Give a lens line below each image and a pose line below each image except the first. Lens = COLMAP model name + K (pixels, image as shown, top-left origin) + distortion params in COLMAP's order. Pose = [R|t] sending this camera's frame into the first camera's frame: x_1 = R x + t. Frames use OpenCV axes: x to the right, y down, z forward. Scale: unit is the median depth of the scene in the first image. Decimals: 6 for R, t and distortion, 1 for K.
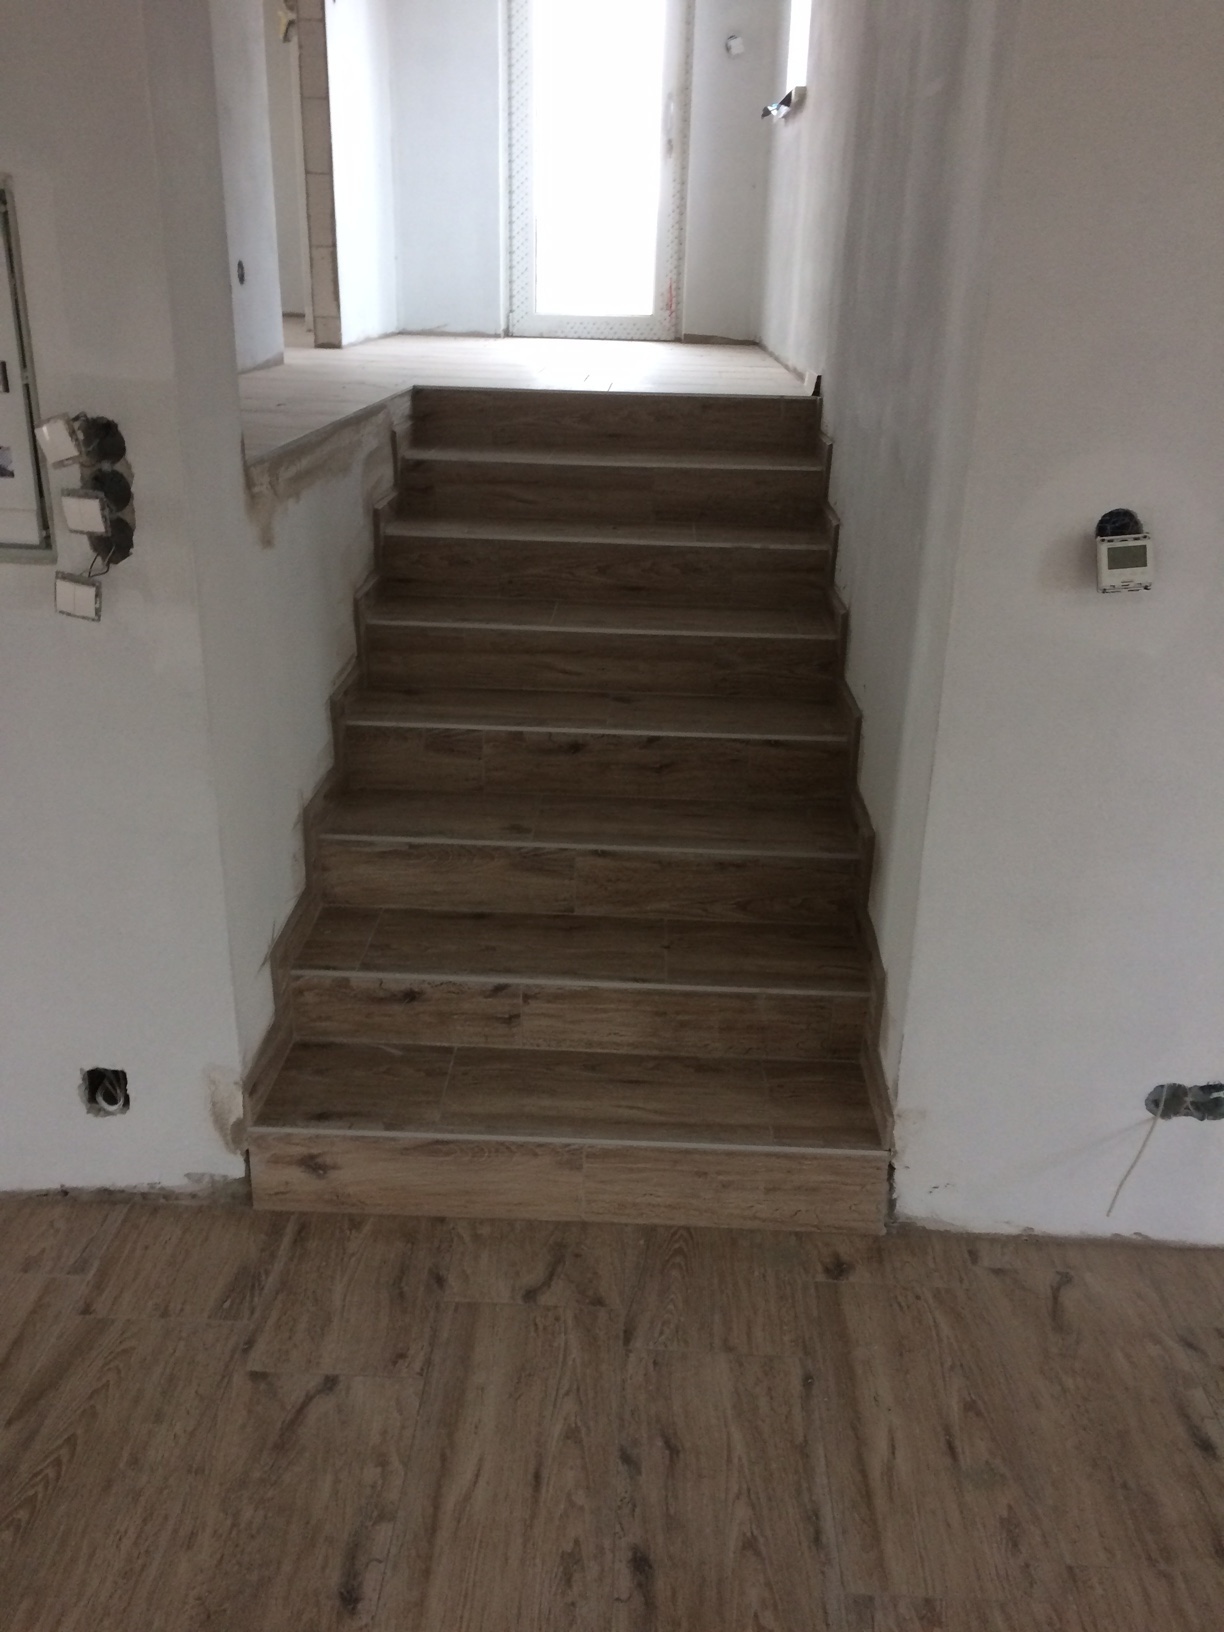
lens RADIAL K [[1392.7, 0, 611.9], [0, 1392.7, 816.3], [0, 0, 1]] dist [0.070585, -0.079117]
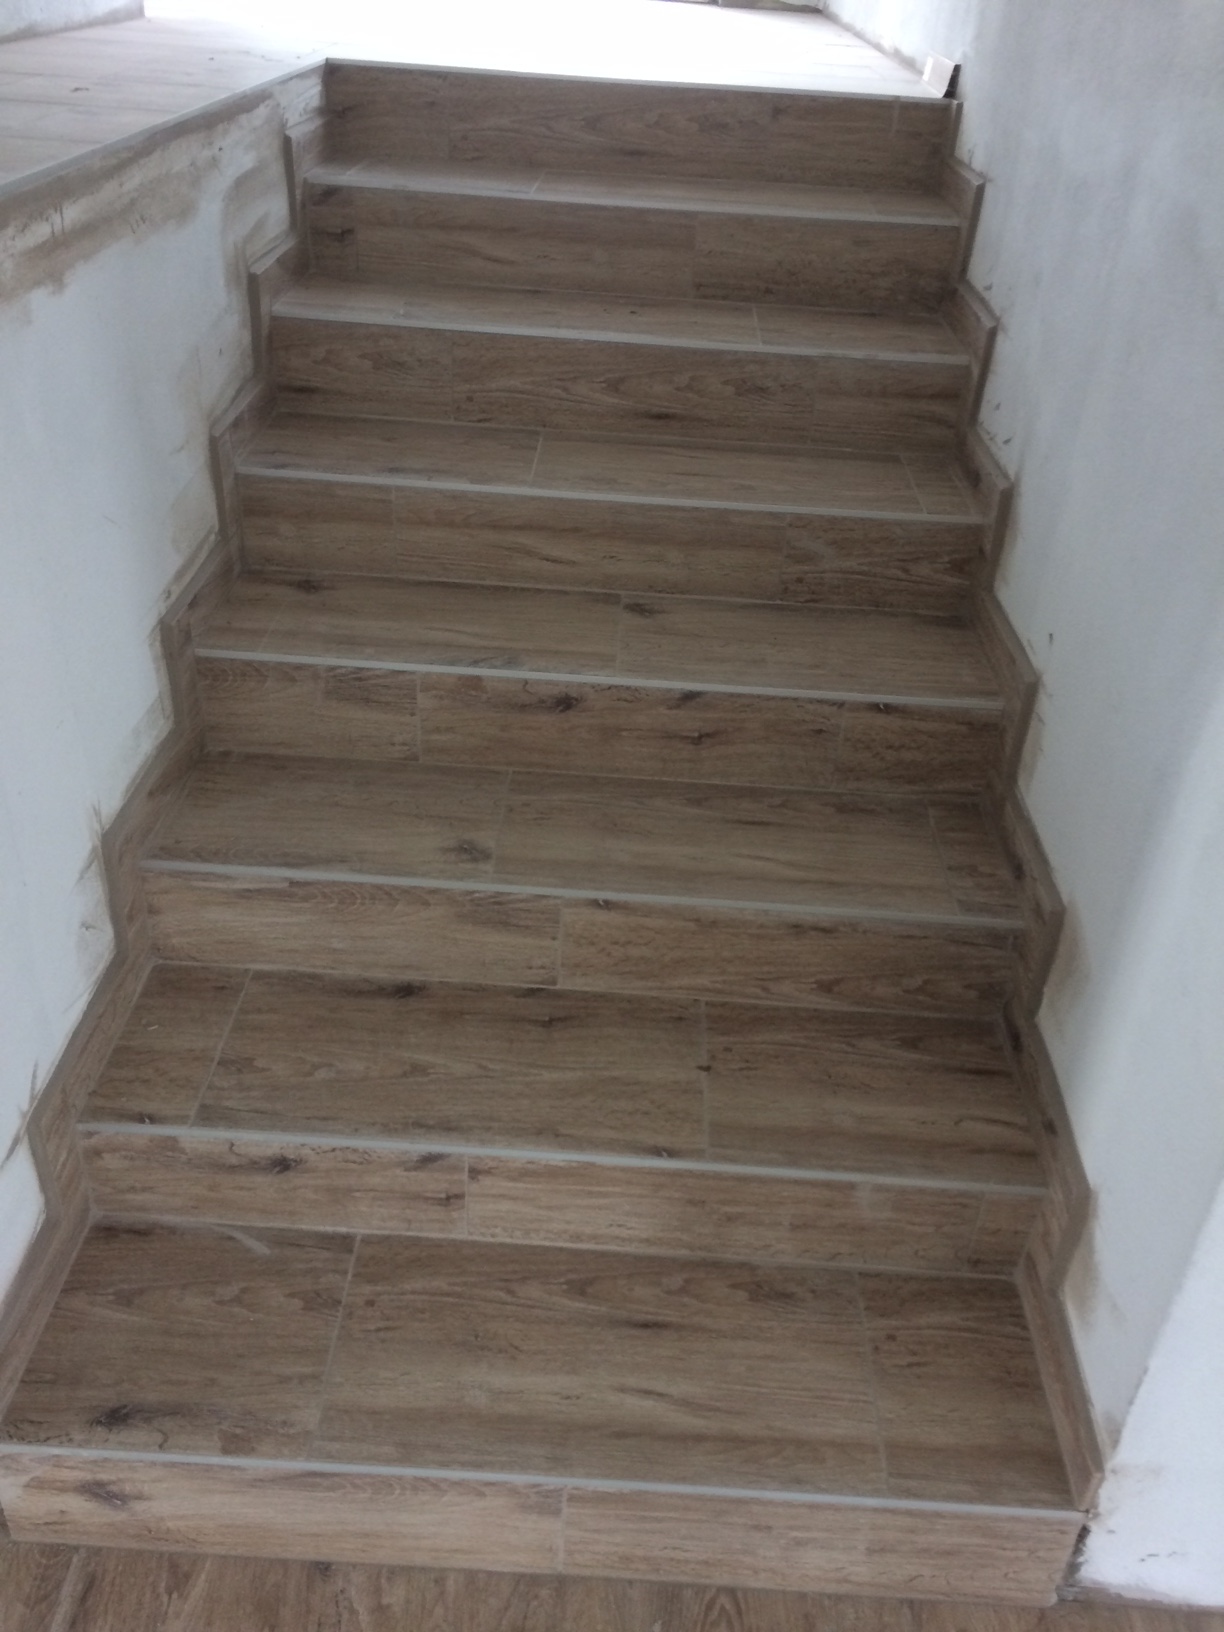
lens RADIAL K [[1392.7, 0, 606.7], [0, 1392.7, 813.4], [0, 0, 1]] dist [0.070585, -0.079117]
pose [[0.999425, 0.030184, 0.015443, -0.016940], [-0.032580, 0.981060, 0.190945, -0.129020], [-0.009387, -0.191338, 0.981479, 0.401765]]
